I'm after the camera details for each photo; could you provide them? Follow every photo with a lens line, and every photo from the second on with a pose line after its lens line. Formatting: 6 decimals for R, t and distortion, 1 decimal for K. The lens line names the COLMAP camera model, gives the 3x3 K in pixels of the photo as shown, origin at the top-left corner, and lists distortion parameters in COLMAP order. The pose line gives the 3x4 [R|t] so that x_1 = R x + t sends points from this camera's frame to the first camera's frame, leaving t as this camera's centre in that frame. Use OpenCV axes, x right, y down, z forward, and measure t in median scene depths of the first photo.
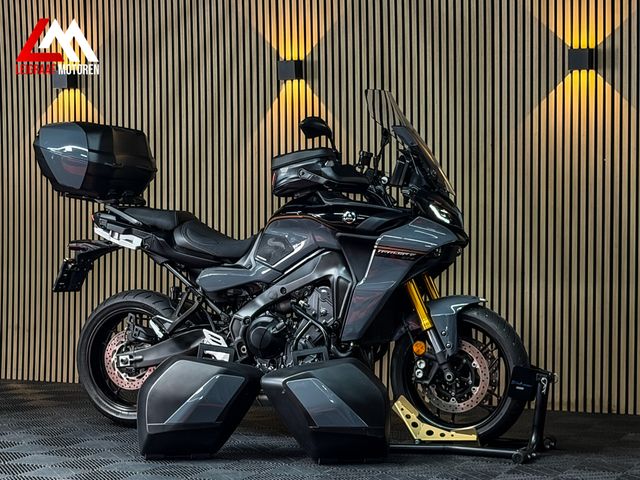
lens RADIAL K [[1430.3, 0, 322.8], [0, 1430.3, 241.9], [0, 0, 1]] dist [0.114454, 0.000000]
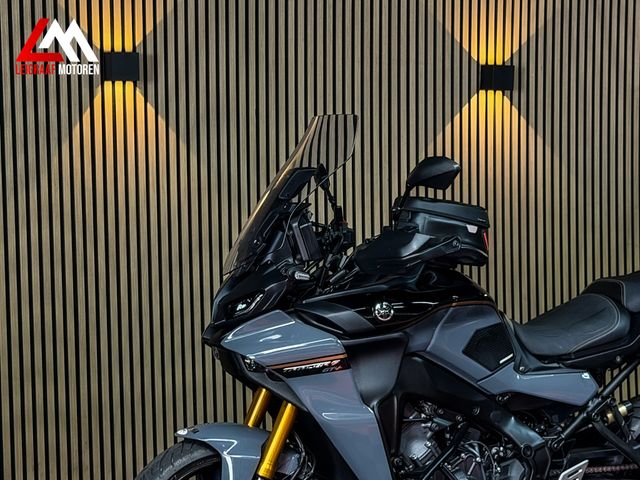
lens RADIAL K [[1430.3, 0, 326.6], [0, 1430.3, 251.2], [0, 0, 1]] dist [0.114454, 0.000000]
pose [[0.647043, -0.043949, 0.761185, -0.555740], [0.036149, 0.998983, 0.026951, -0.055740], [-0.761596, 0.010077, 0.647974, 0.569575]]
